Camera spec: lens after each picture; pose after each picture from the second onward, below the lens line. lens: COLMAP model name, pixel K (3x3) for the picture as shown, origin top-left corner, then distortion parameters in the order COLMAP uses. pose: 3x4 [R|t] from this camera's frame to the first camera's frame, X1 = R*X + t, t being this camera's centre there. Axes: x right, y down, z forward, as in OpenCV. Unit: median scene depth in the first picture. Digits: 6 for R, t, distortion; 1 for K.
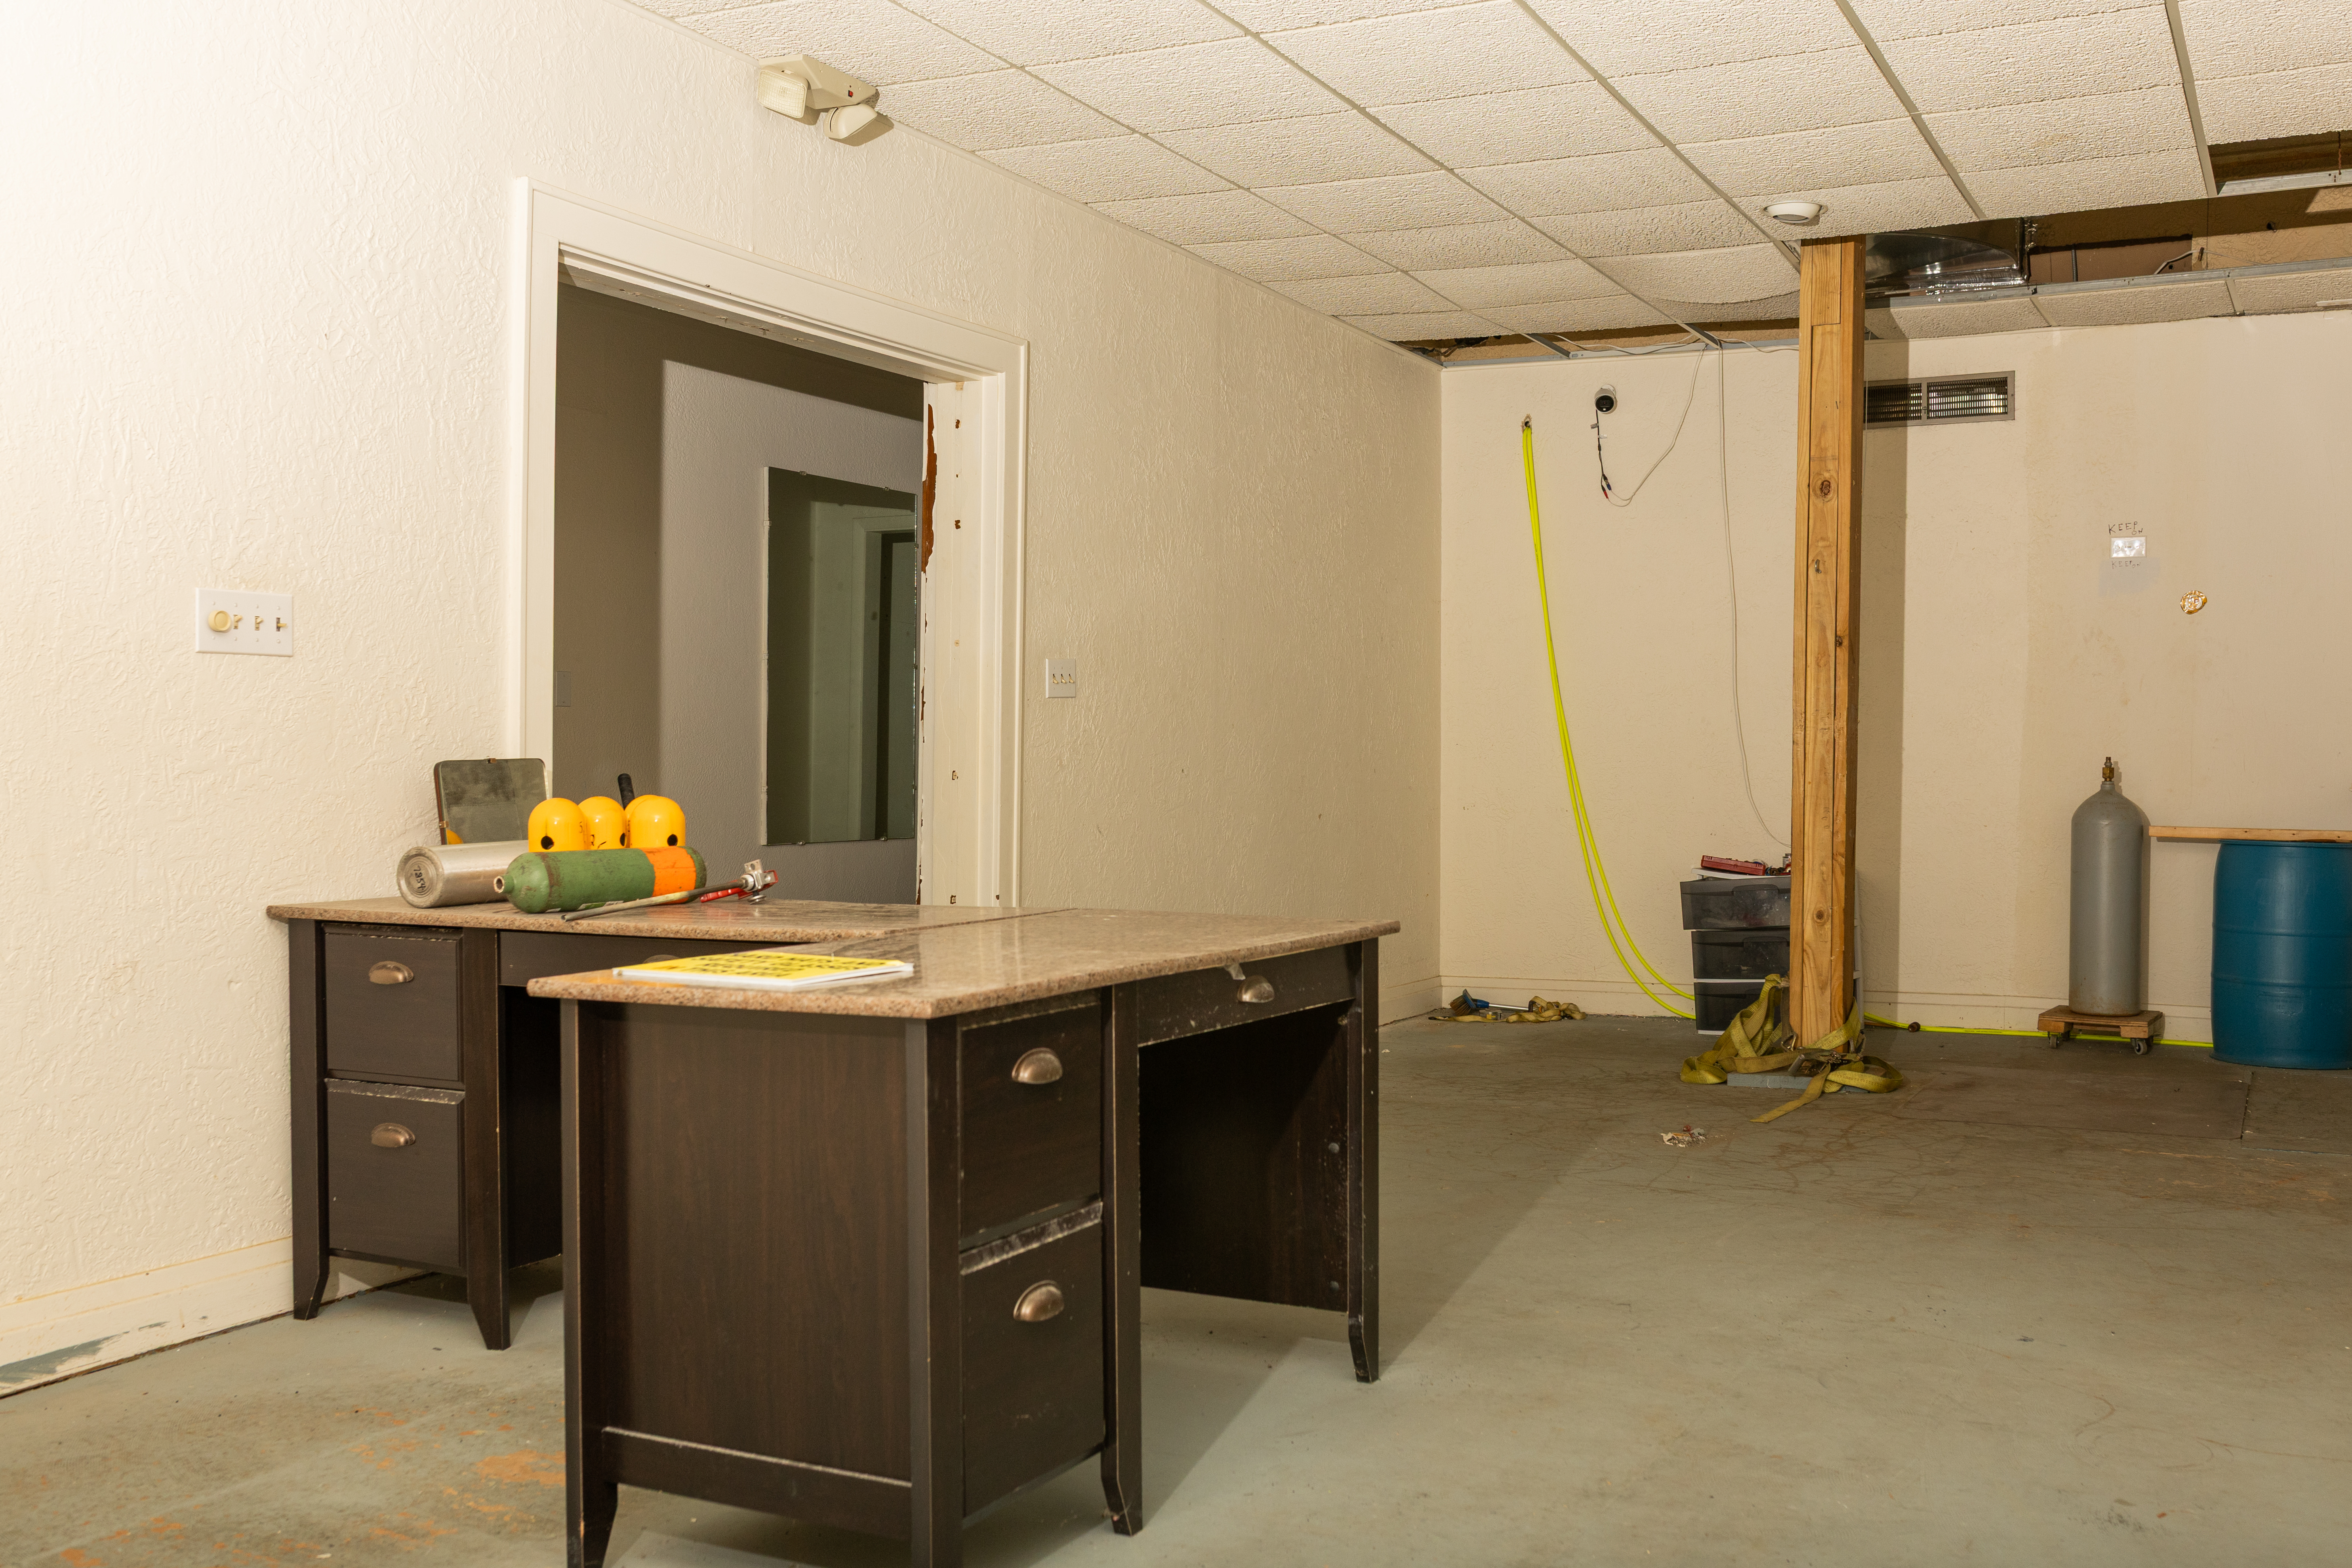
lens RADIAL K [[2235.2, 0, 1171.7], [0, 2235.2, 788.6], [0, 0, 1]] dist [-0.008014, 0.000000]
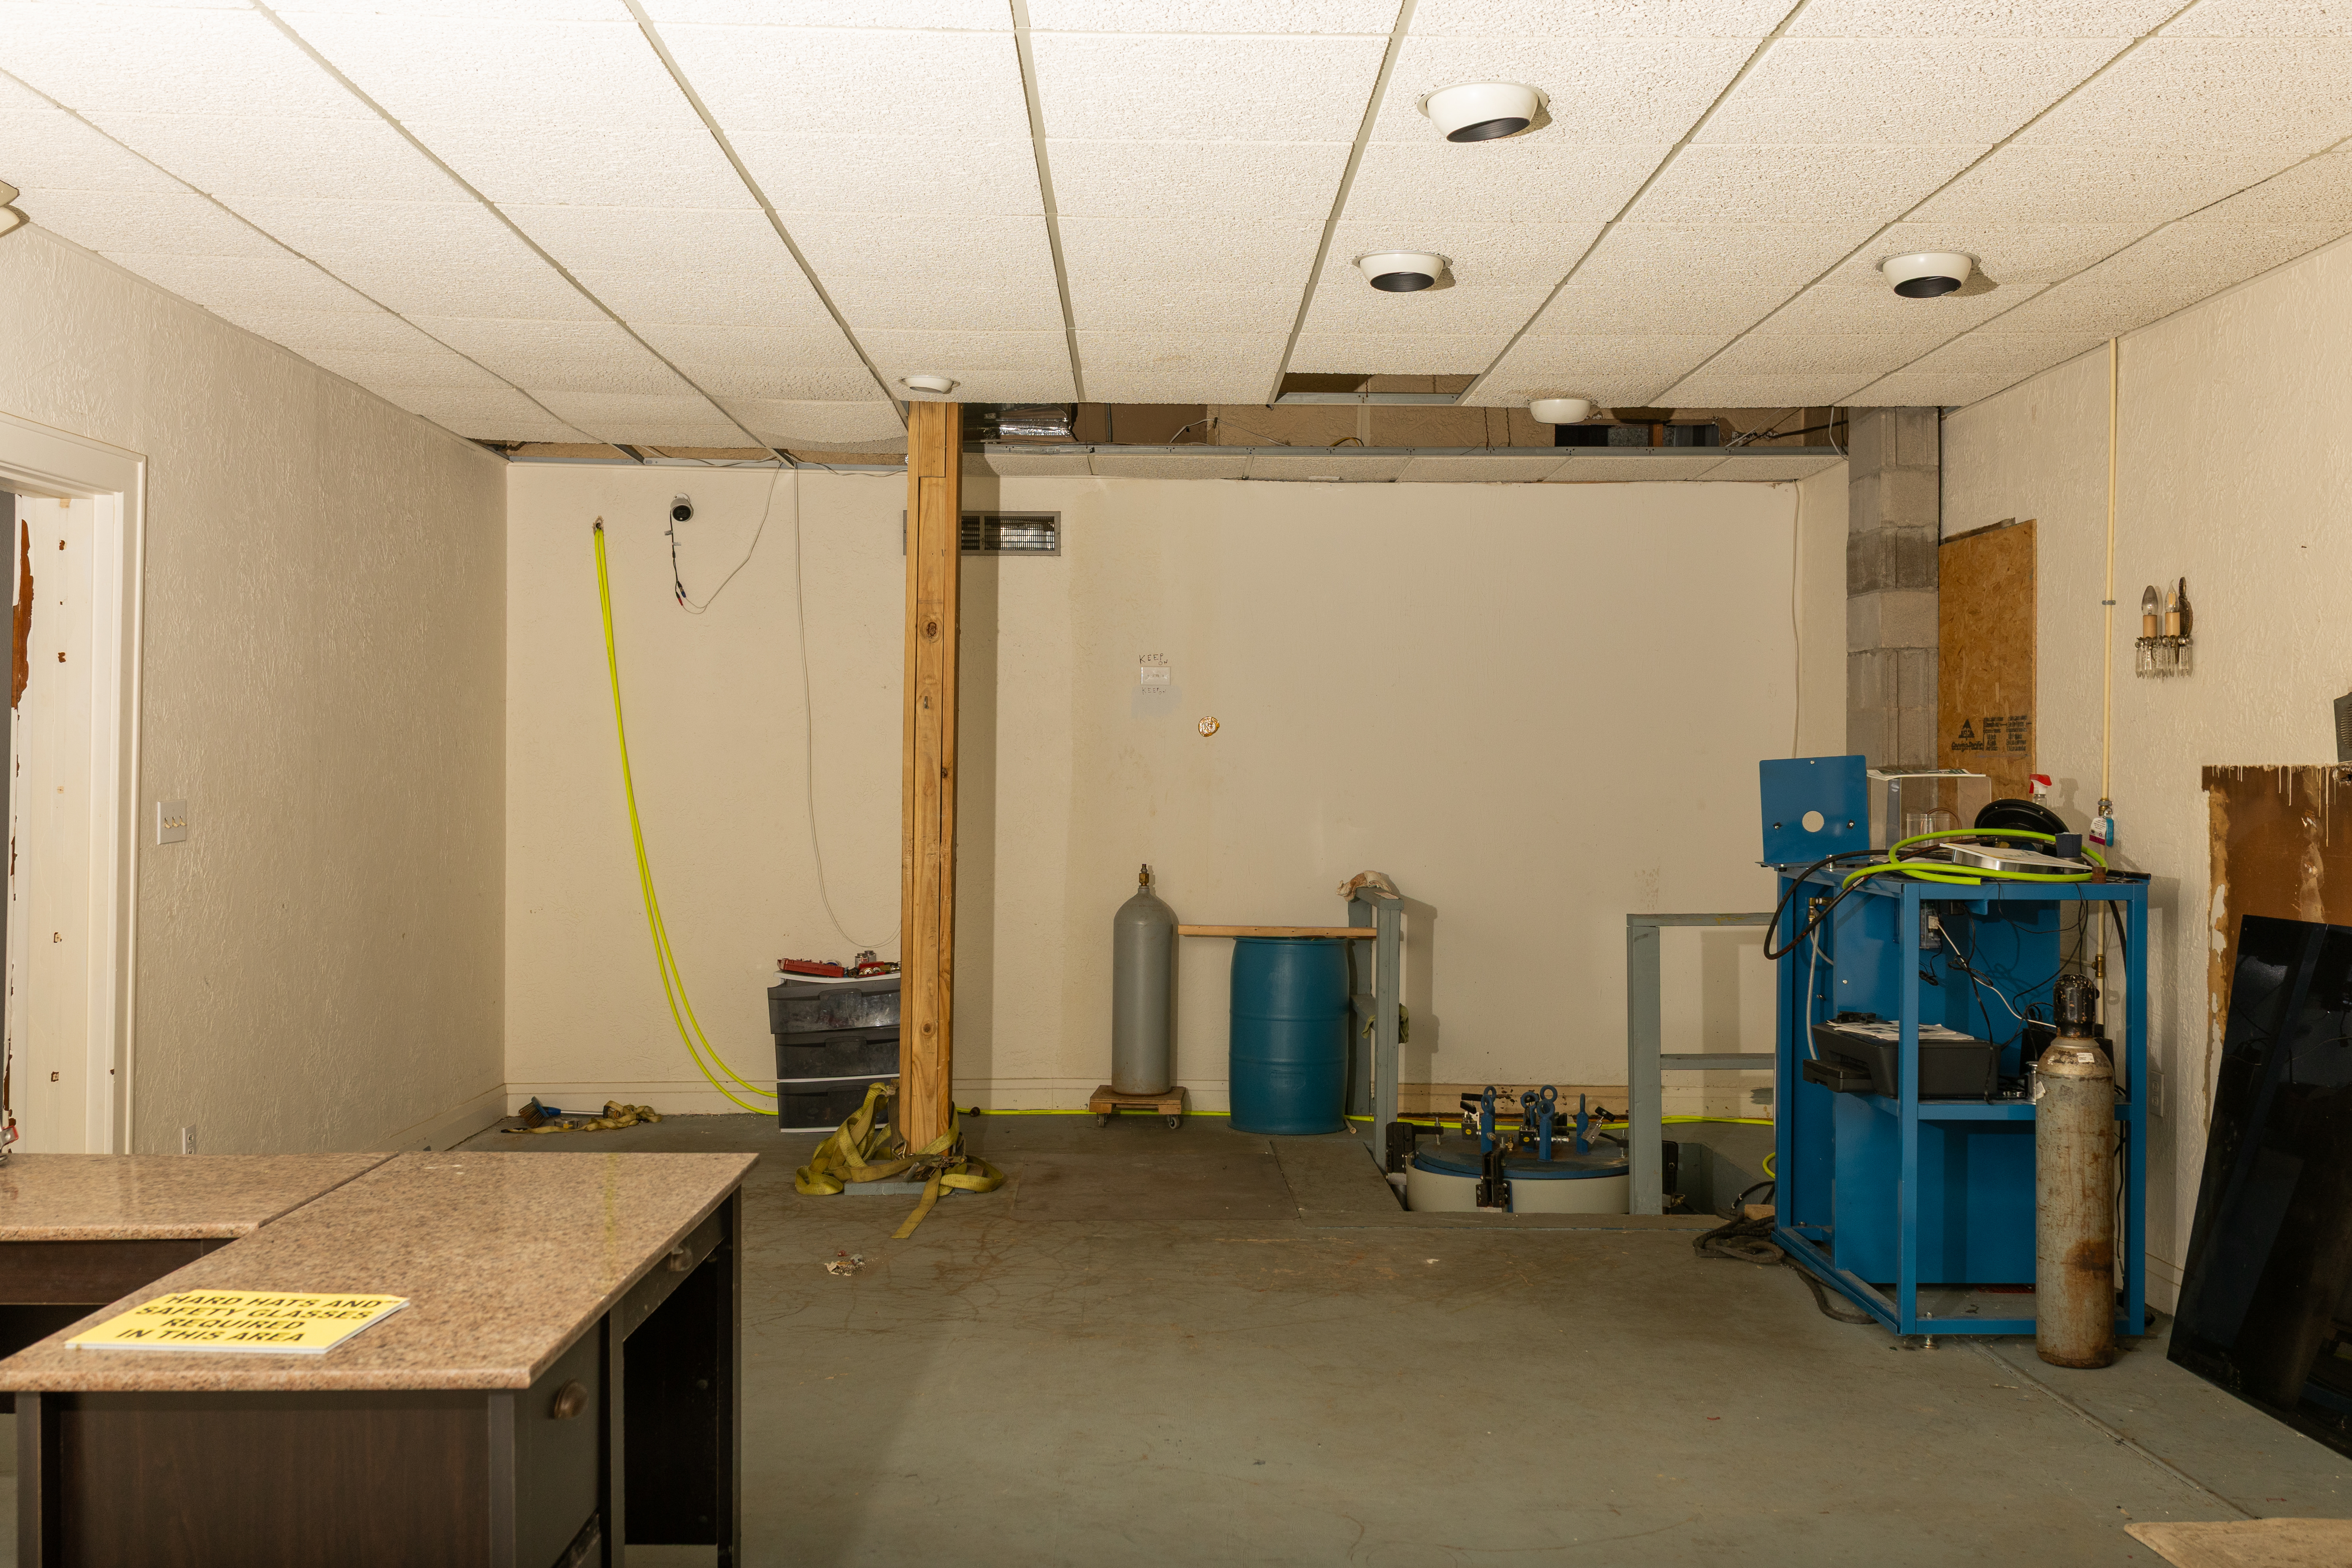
lens RADIAL K [[2235.2, 0, 1190.5], [0, 2235.2, 774.4], [0, 0, 1]] dist [-0.008014, 0.000000]
pose [[0.878648, 0.002216, 0.477465, -0.105177], [0.003146, 0.999941, -0.010430, -0.050910], [-0.477460, 0.010666, 0.878589, -0.001275]]
